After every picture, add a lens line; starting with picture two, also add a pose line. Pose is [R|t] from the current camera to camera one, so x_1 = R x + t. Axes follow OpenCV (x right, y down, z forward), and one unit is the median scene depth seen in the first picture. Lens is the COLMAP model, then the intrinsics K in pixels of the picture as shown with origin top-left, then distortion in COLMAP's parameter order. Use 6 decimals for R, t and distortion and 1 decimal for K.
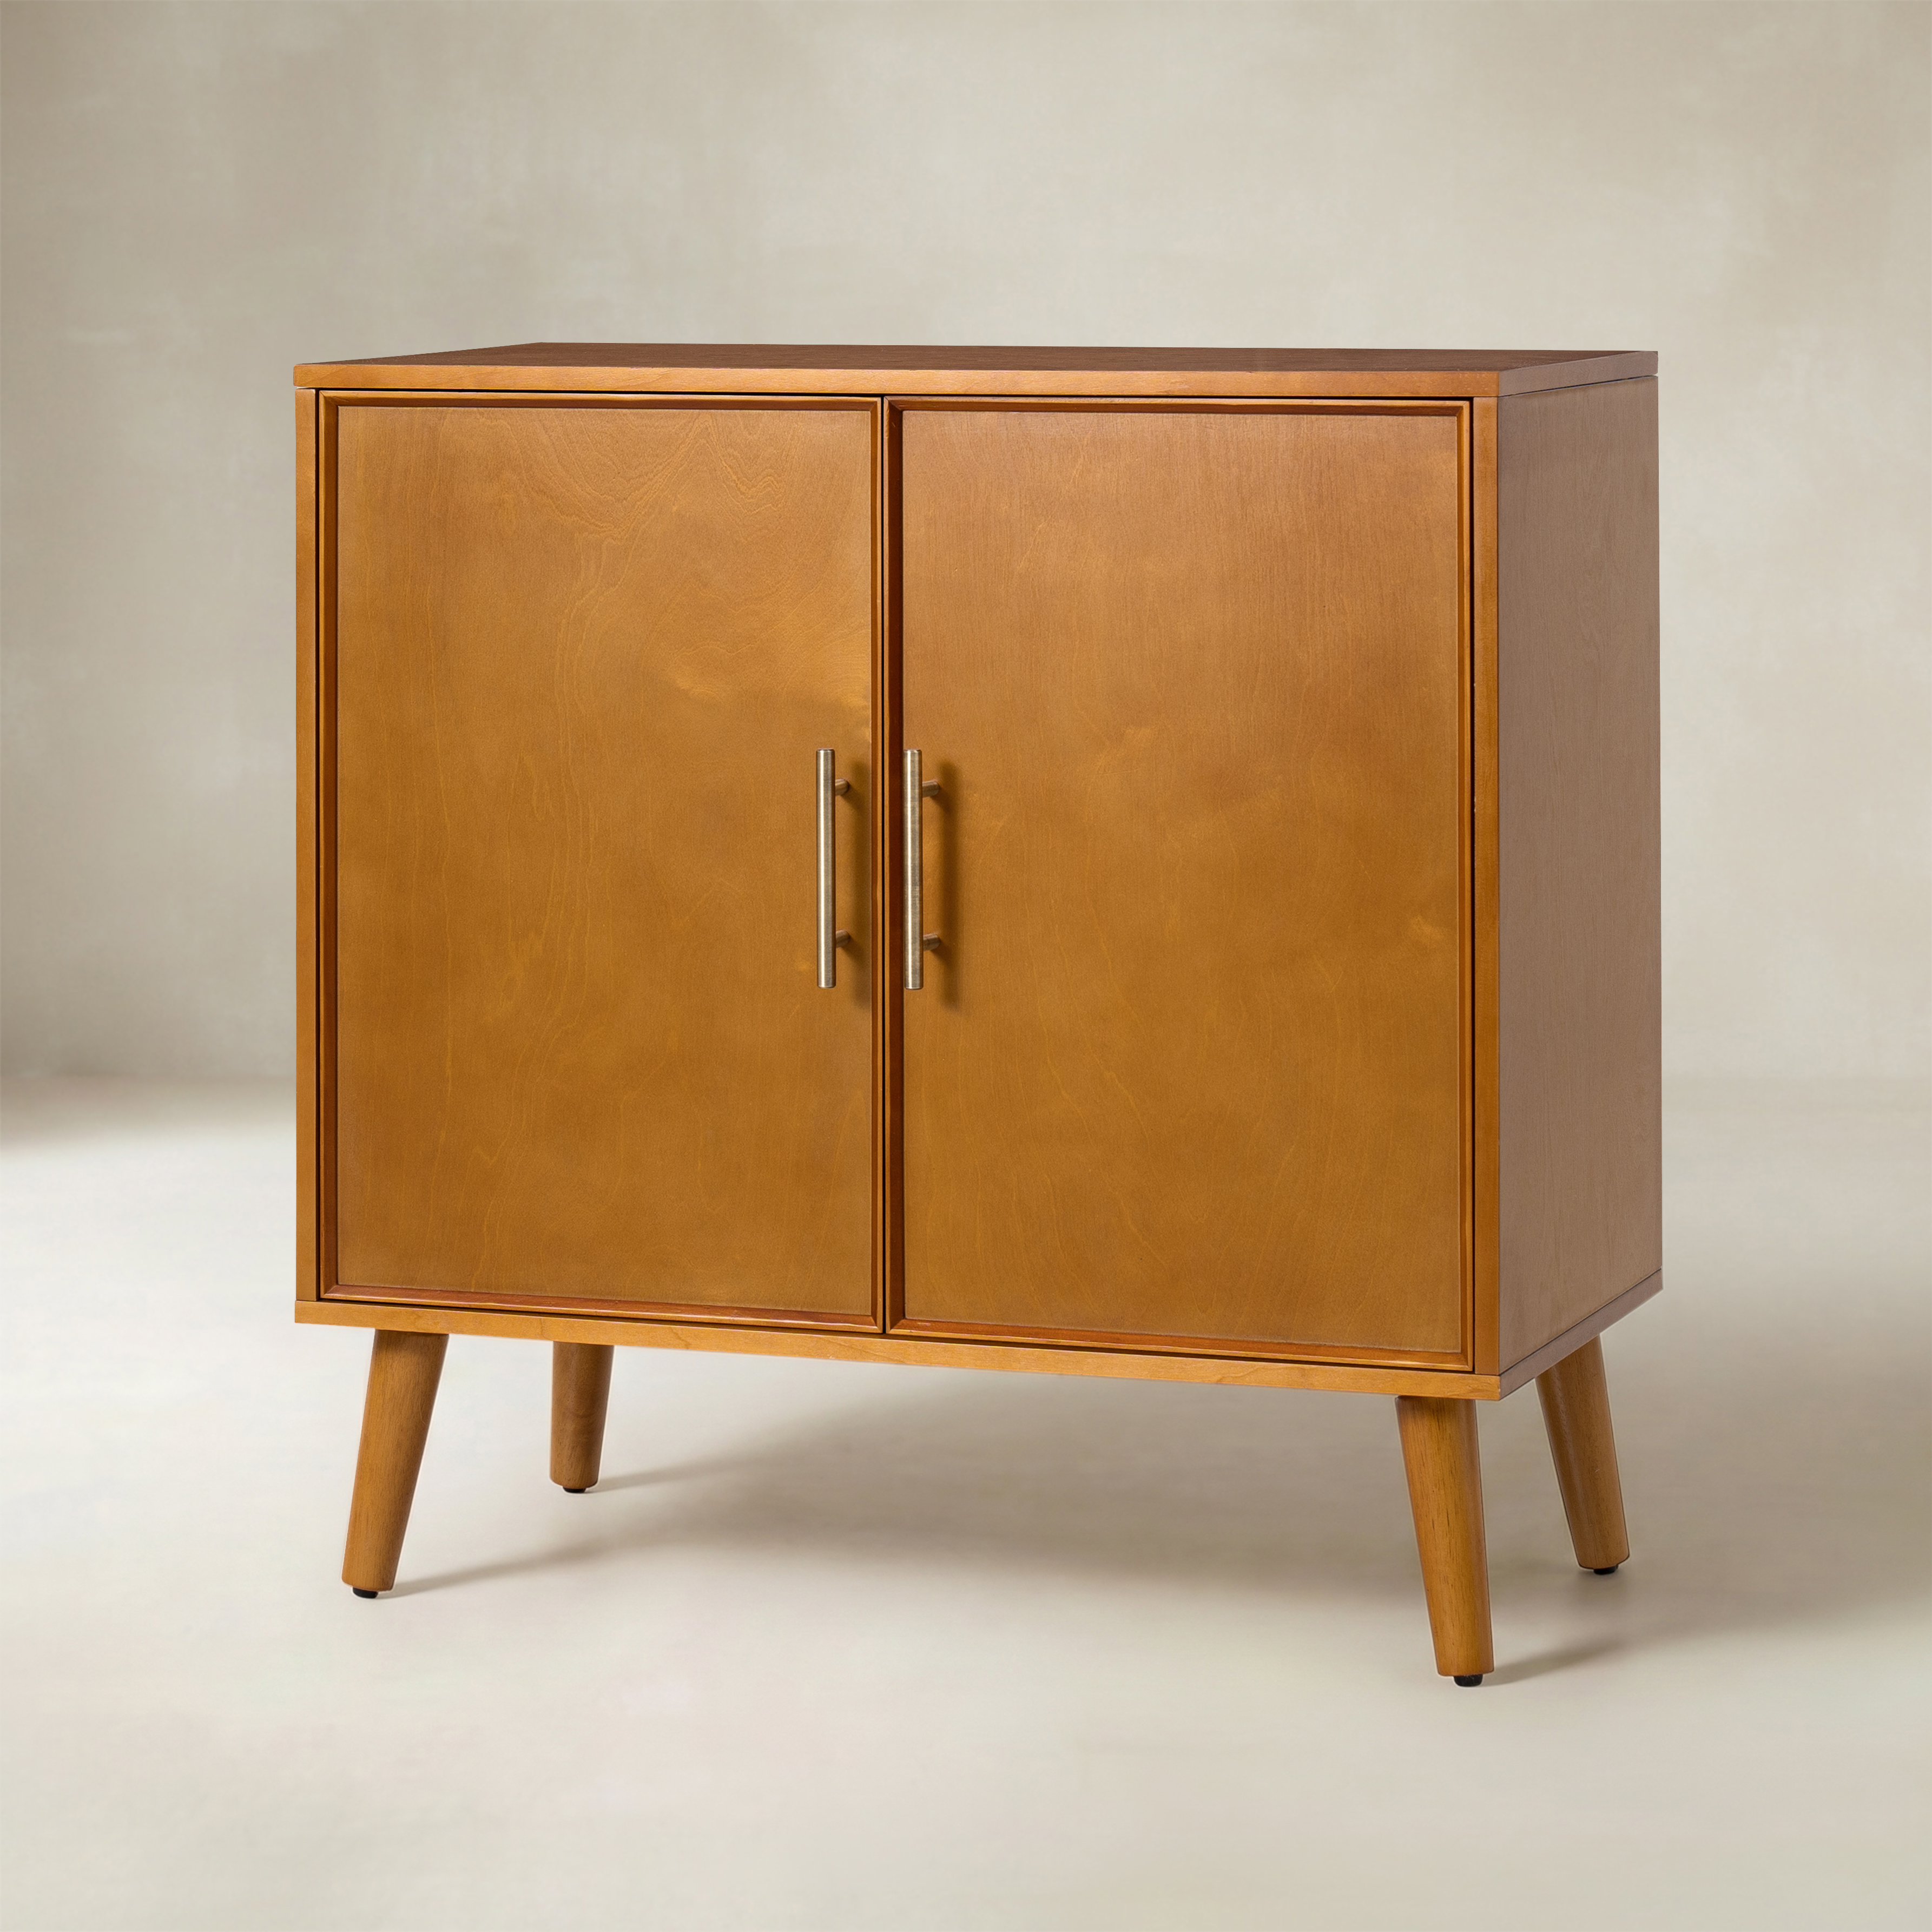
lens RADIAL K [[6759.0, 0, 958.8], [0, 6759.0, 977.4], [0, 0, 1]] dist [0.196211, 0.000000]
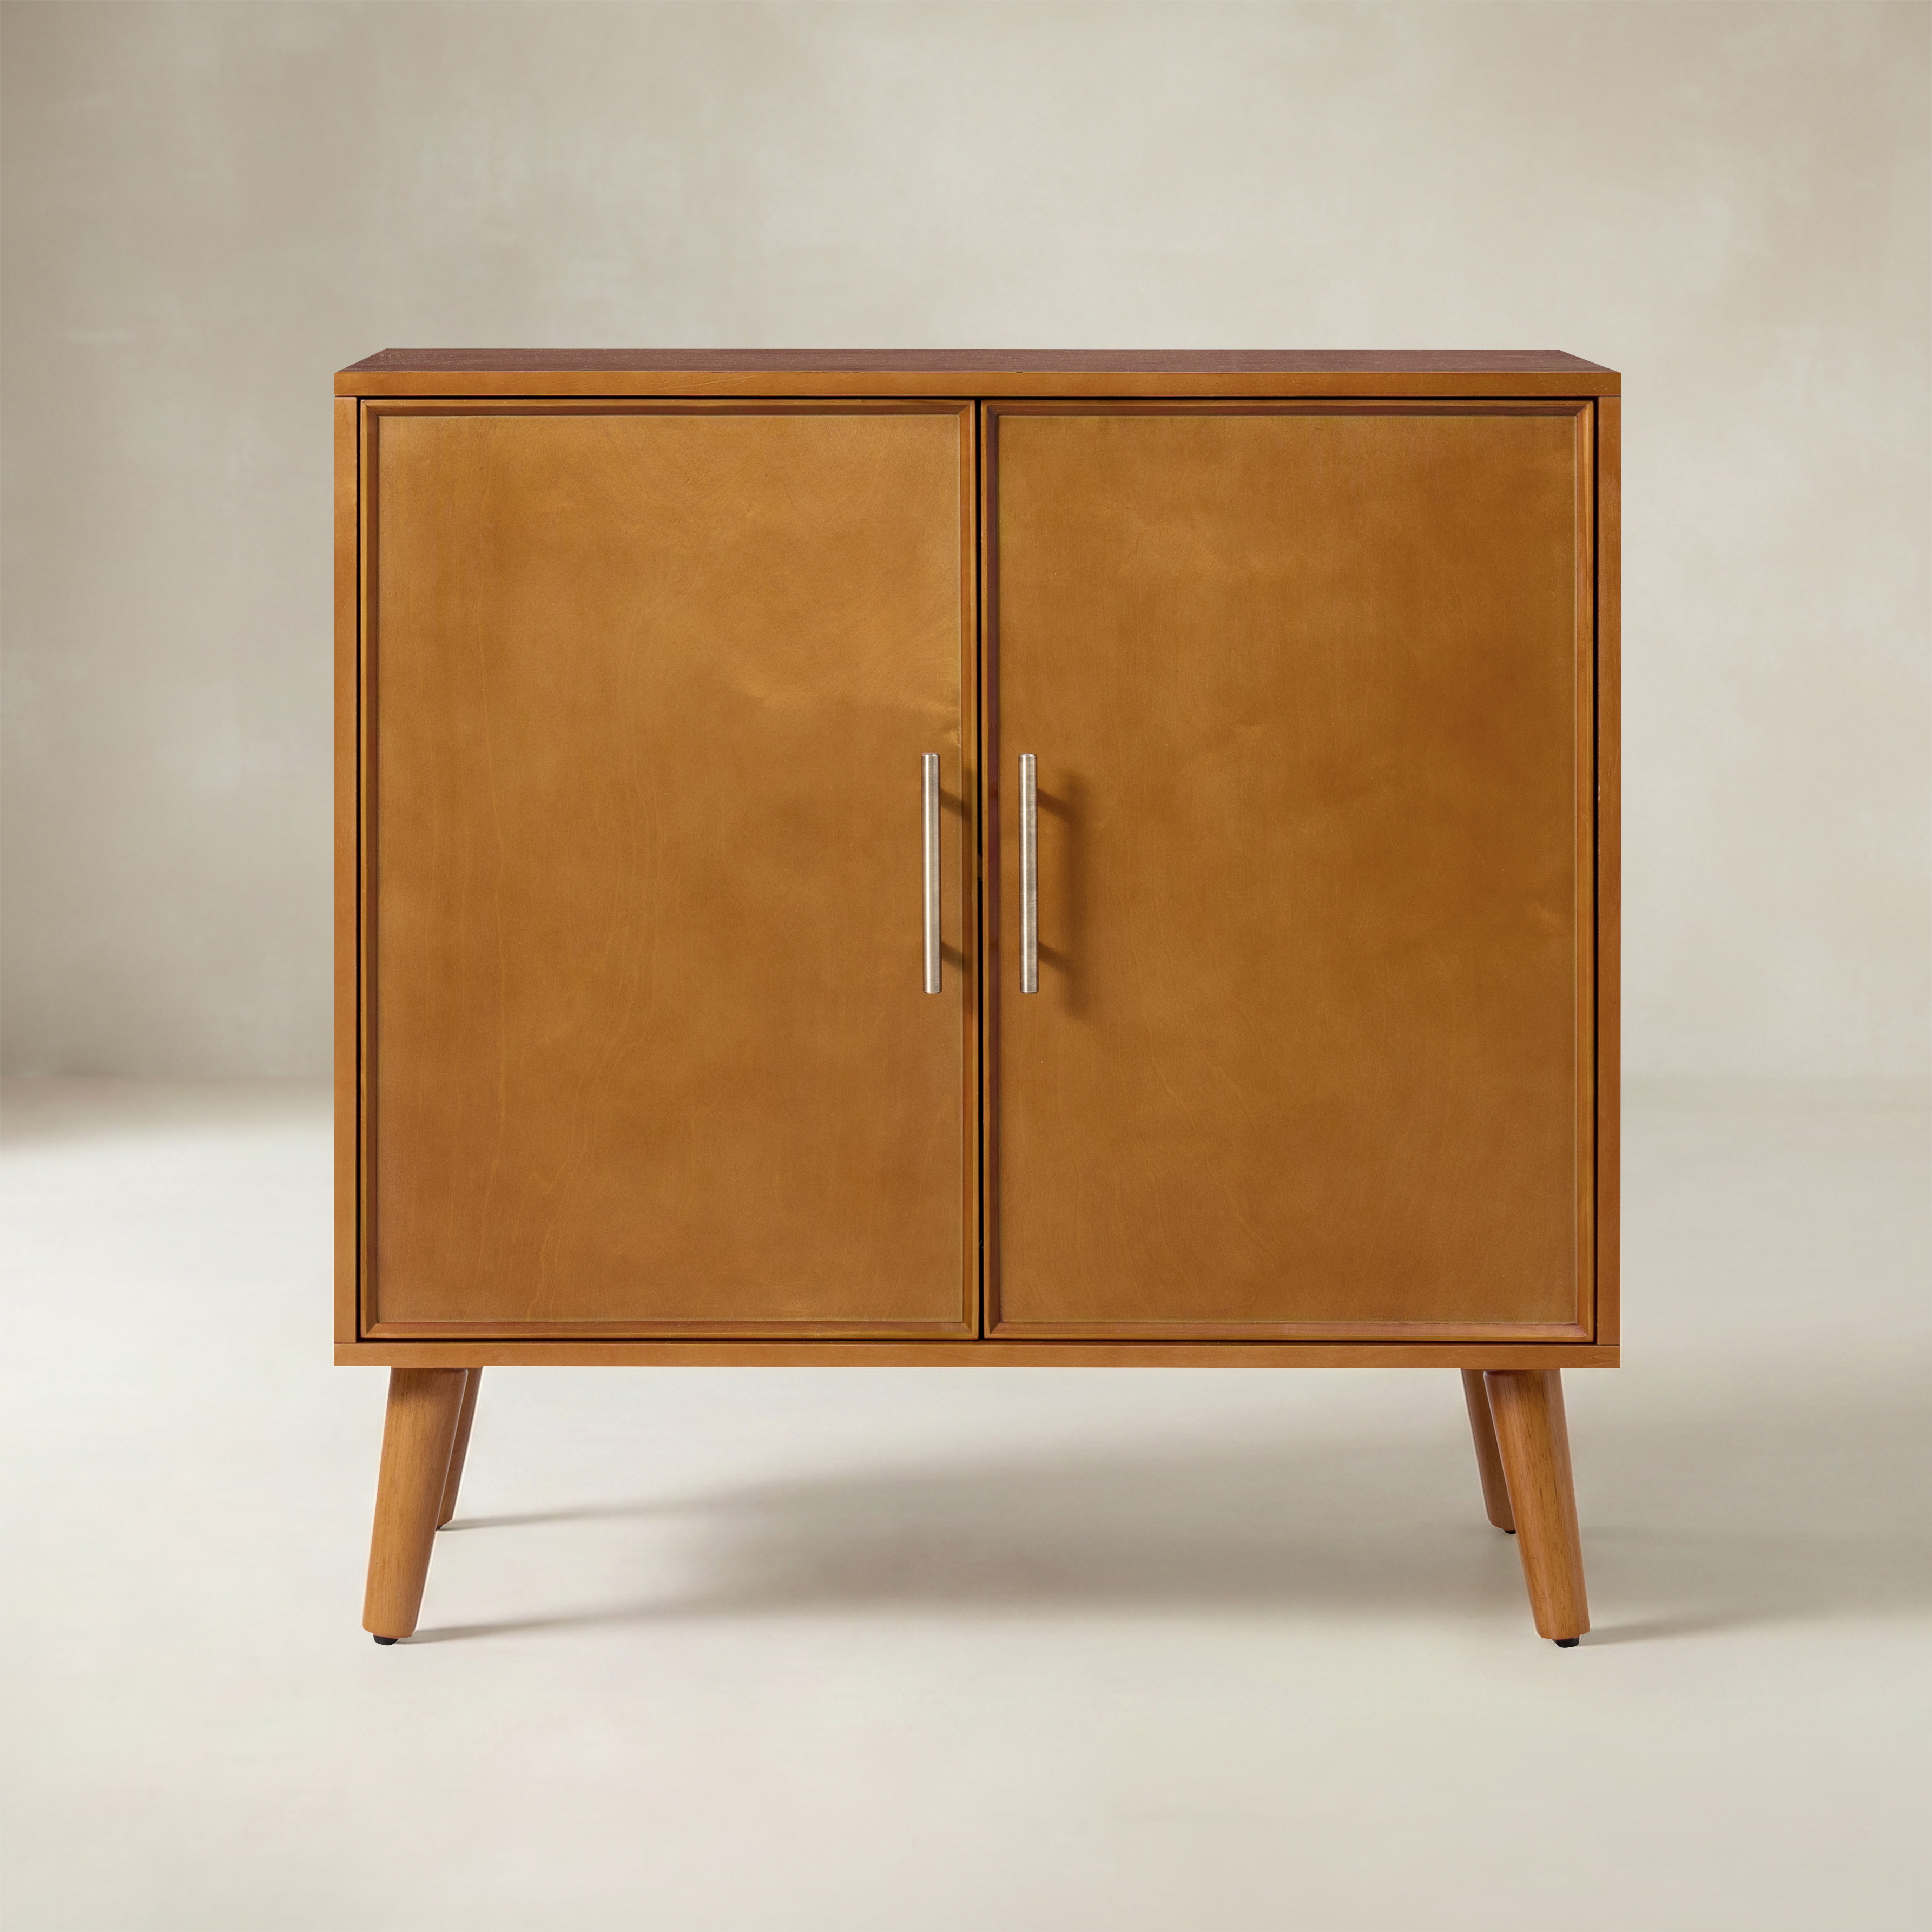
lens RADIAL K [[6759.0, 0, 964.1], [0, 6759.0, 954.5], [0, 0, 1]] dist [0.196211, 0.000000]
pose [[0.932849, -0.036312, 0.358434, -0.374799], [0.037159, 0.999299, 0.004526, -0.008817], [-0.358347, 0.009098, 0.933544, 0.069710]]
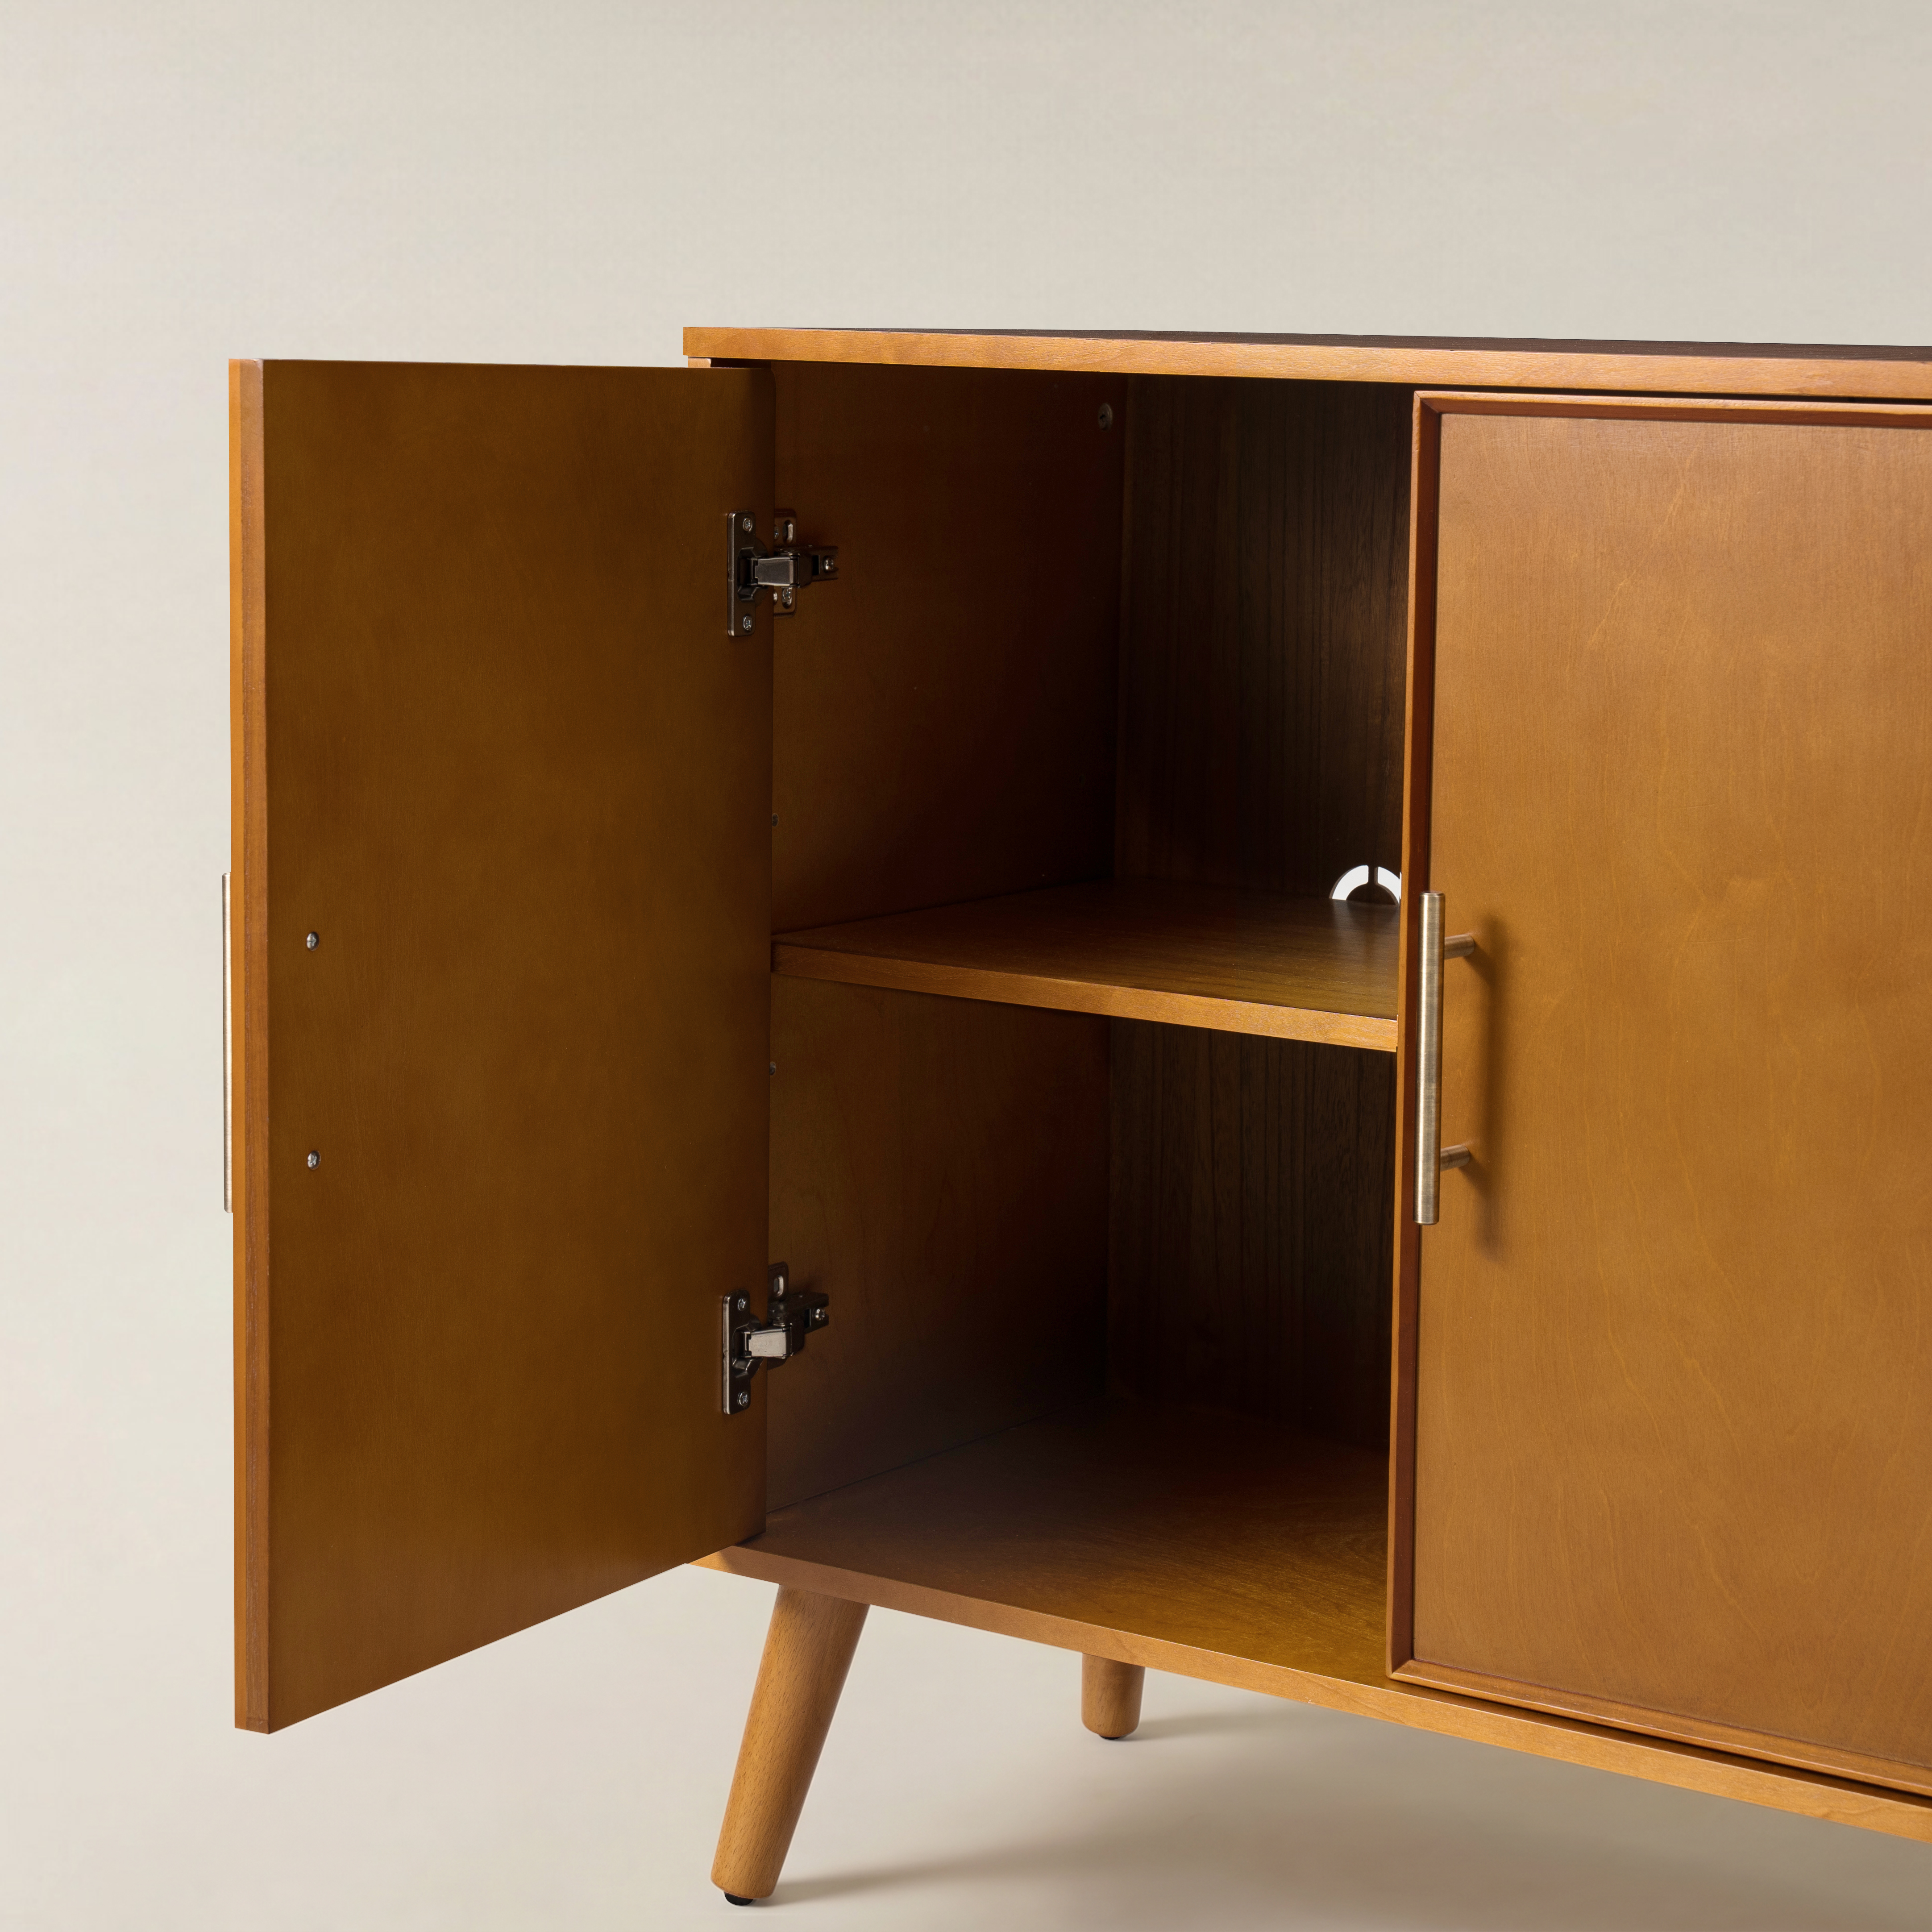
lens RADIAL K [[4625.3, 0, 980.7], [0, 4625.3, 1092.4], [0, 0, 1]] dist [0.074579, 0.000000]
pose [[0.965698, 0.058748, -0.252935, 0.071581], [-0.043206, 0.996846, 0.066574, -0.043000], [0.256048, -0.053362, 0.965190, 0.514016]]
